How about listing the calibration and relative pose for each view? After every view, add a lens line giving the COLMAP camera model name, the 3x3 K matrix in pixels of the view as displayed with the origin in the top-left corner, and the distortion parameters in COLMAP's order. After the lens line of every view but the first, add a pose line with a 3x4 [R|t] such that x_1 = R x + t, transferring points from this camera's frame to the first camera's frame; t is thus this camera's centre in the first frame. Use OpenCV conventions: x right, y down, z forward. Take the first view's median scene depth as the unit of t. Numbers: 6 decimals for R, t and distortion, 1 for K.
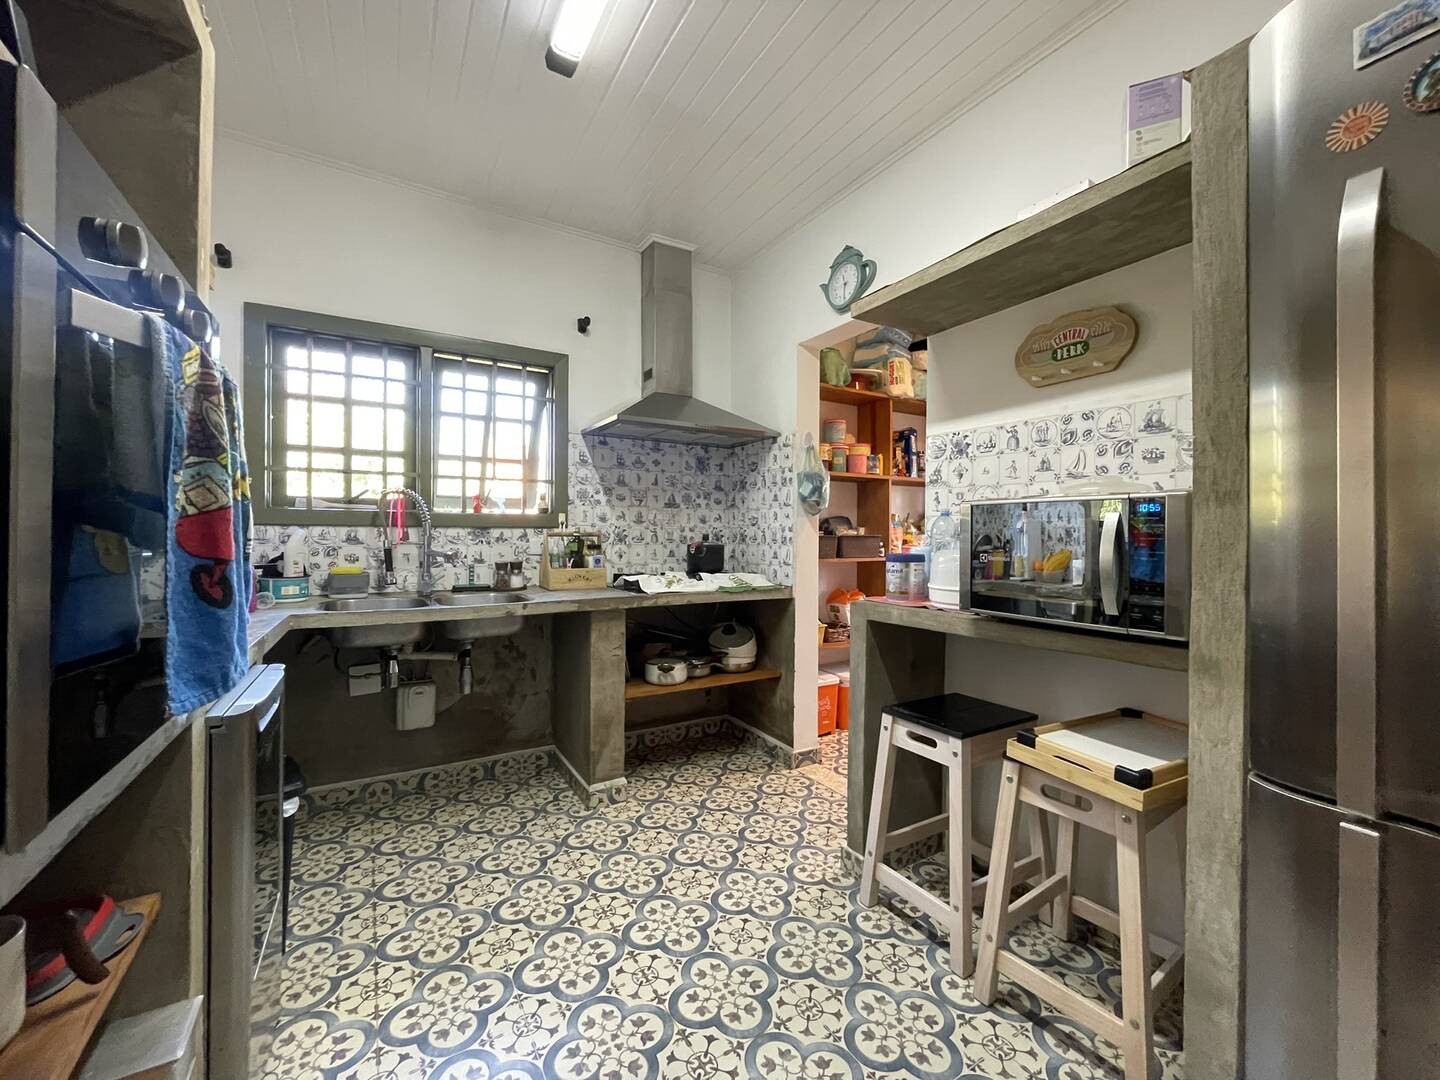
lens RADIAL K [[581.3, 0, 720.1], [0, 581.3, 535.7], [0, 0, 1]] dist [-0.004452, 0.000101]
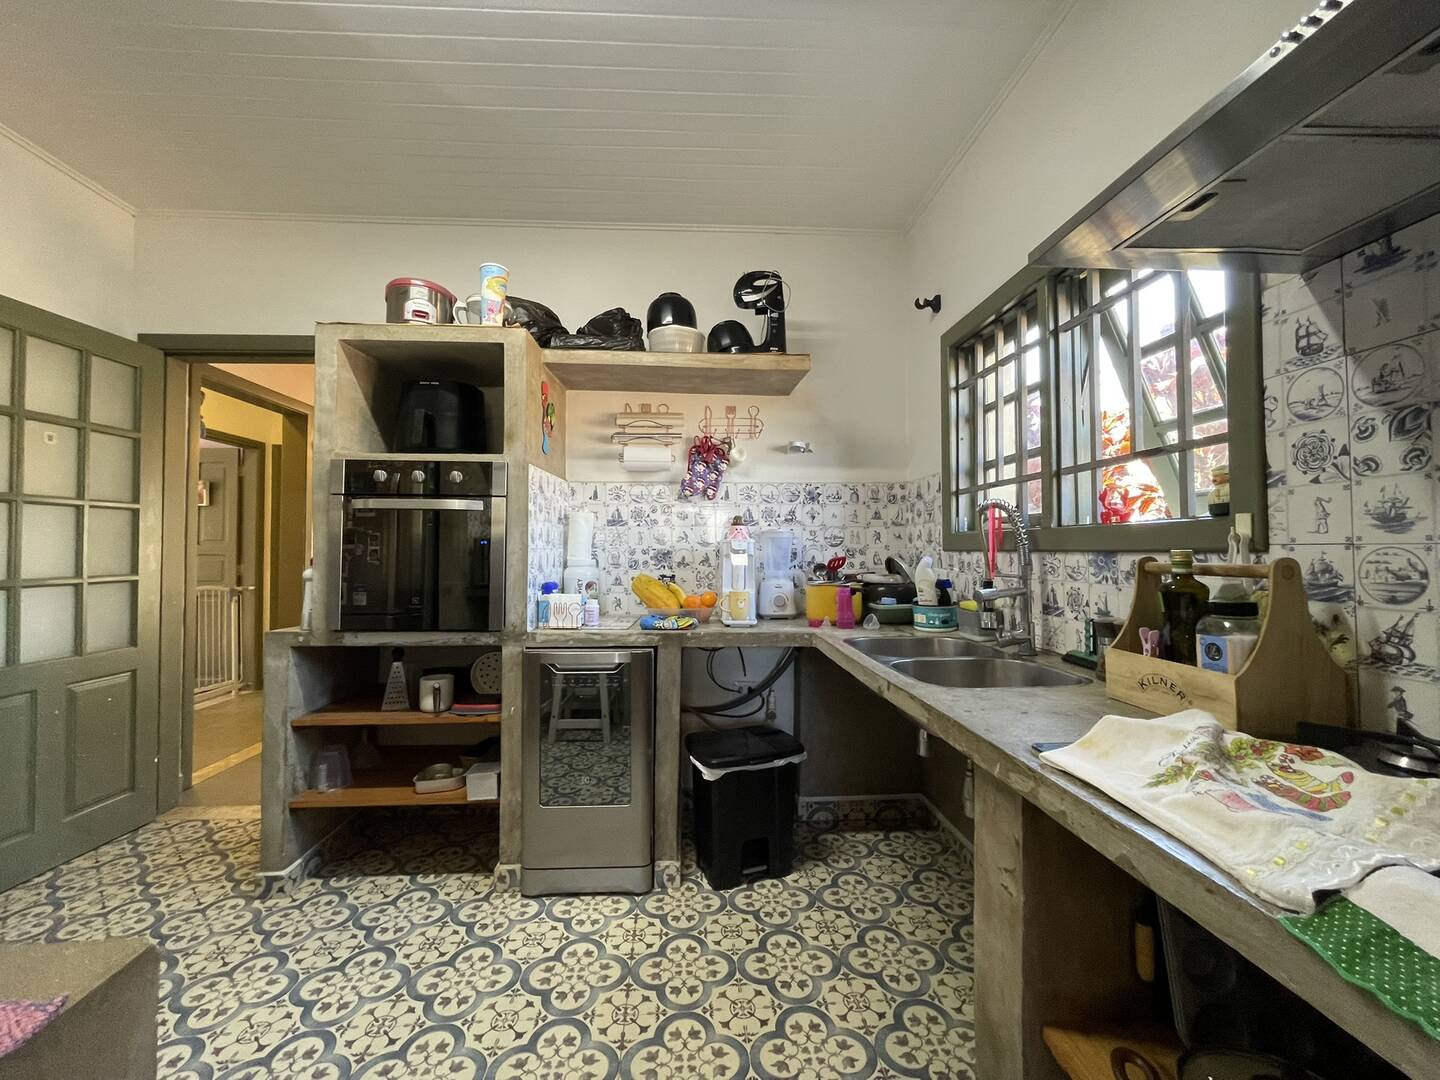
lens RADIAL K [[581.3, 0, 718.6], [0, 581.3, 534.6], [0, 0, 1]] dist [-0.004452, 0.000101]
pose [[-0.462450, -0.027203, -0.886228, 0.232657], [-0.003332, 0.999576, -0.028943, -0.013717], [0.886639, -0.010431, -0.462345, 0.939977]]
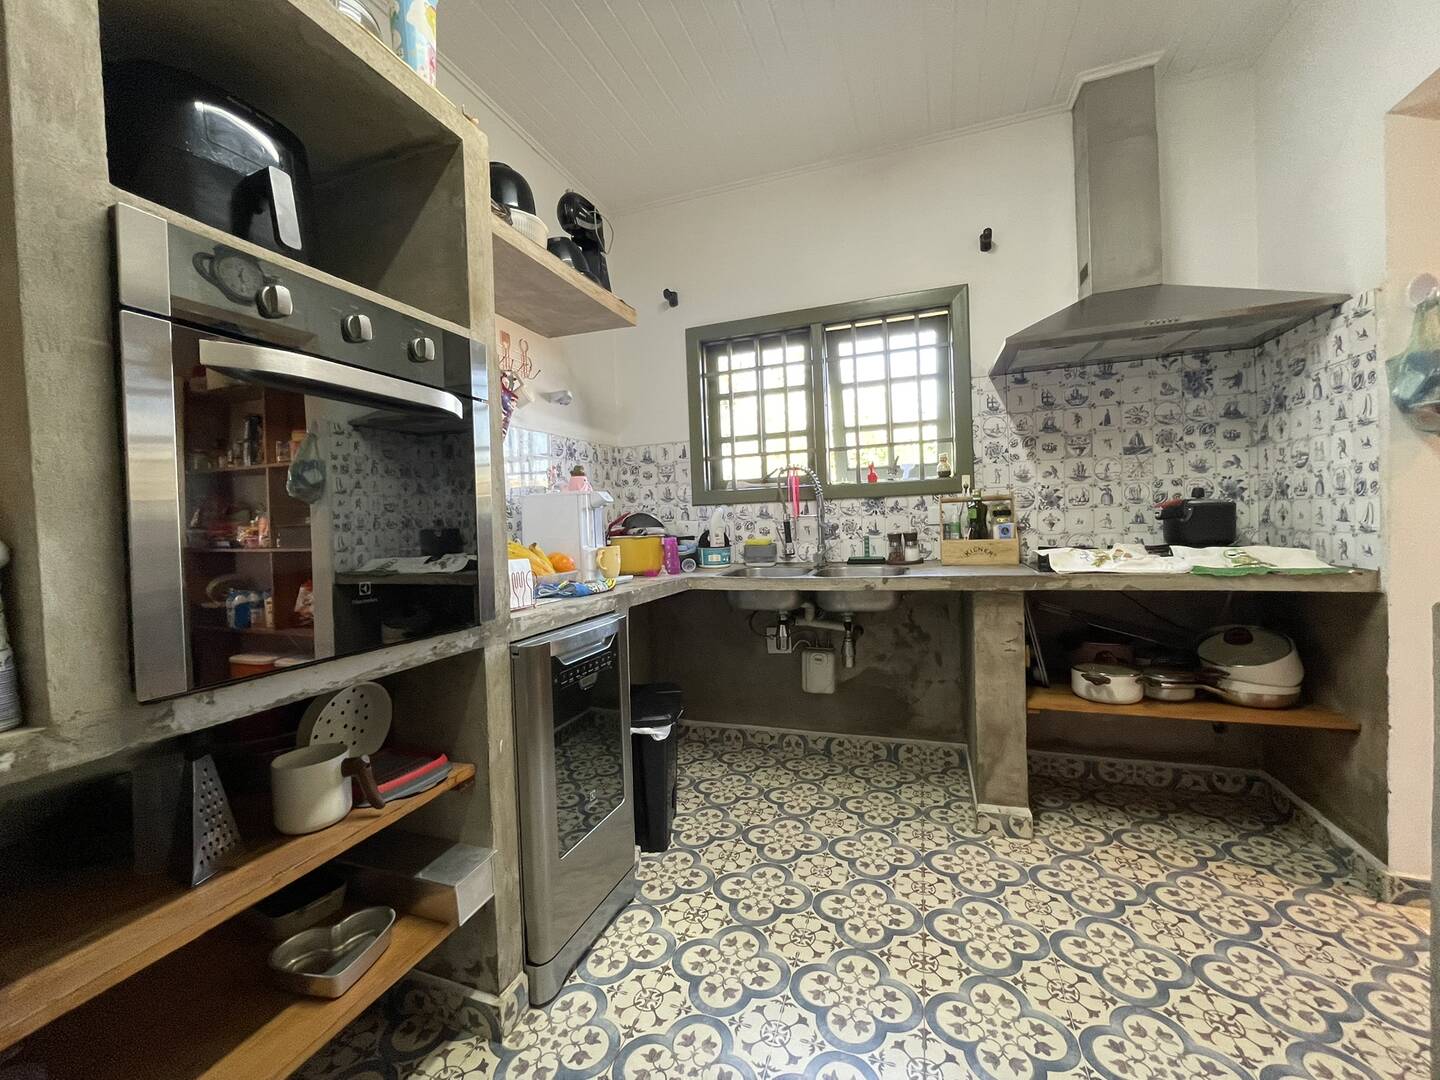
lens RADIAL K [[581.3, 0, 715.3], [0, 581.3, 535.9], [0, 0, 1]] dist [-0.004452, 0.000101]
pose [[0.632792, -0.010853, -0.774246, 0.162126], [0.040759, 0.998982, 0.019309, 0.020309], [0.773248, -0.043776, 0.632591, 0.193404]]
